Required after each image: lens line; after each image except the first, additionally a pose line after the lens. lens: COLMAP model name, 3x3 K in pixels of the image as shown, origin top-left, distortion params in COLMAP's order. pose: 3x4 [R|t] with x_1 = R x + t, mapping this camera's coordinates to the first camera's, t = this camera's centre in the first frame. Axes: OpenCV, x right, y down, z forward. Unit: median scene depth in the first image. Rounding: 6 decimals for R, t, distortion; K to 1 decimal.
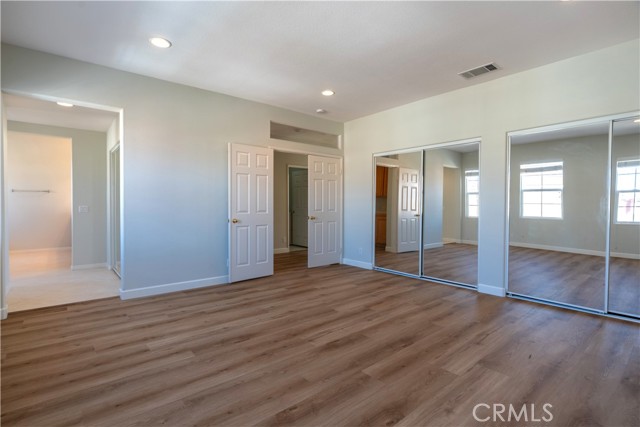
lens RADIAL K [[304.8, 0, 316.8], [0, 304.8, 209.9], [0, 0, 1]] dist [-0.004461, -0.000780]
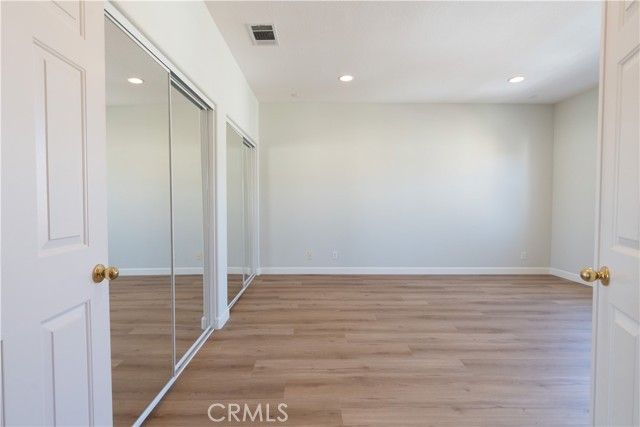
lens RADIAL K [[328.6, 0, 325.1], [0, 328.6, 212.4], [0, 0, 1]] dist [-0.004513, 0.001200]
pose [[-0.791310, -0.018304, 0.611141, -0.136373], [0.011210, 0.998949, 0.044434, -0.032848], [-0.611312, 0.042013, -0.790274, 1.795676]]
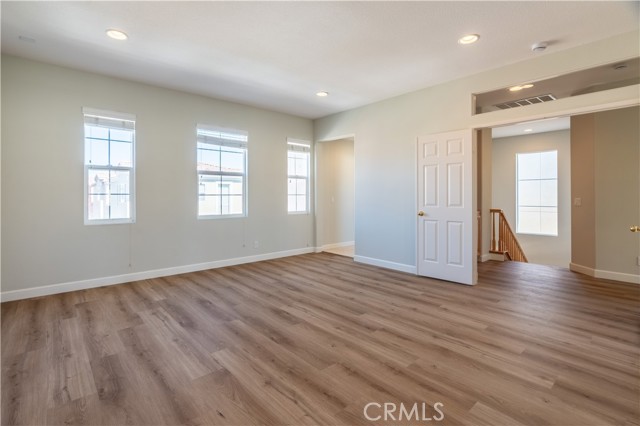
lens RADIAL K [[304.8, 0, 302.1], [0, 304.8, 200.5], [0, 0, 1]] dist [-0.004461, -0.000780]
pose [[0.009896, 0.010848, -0.999892, 0.998414], [-0.017750, 0.999786, 0.010671, -0.015724], [0.999793, 0.017643, 0.010087, 0.836152]]
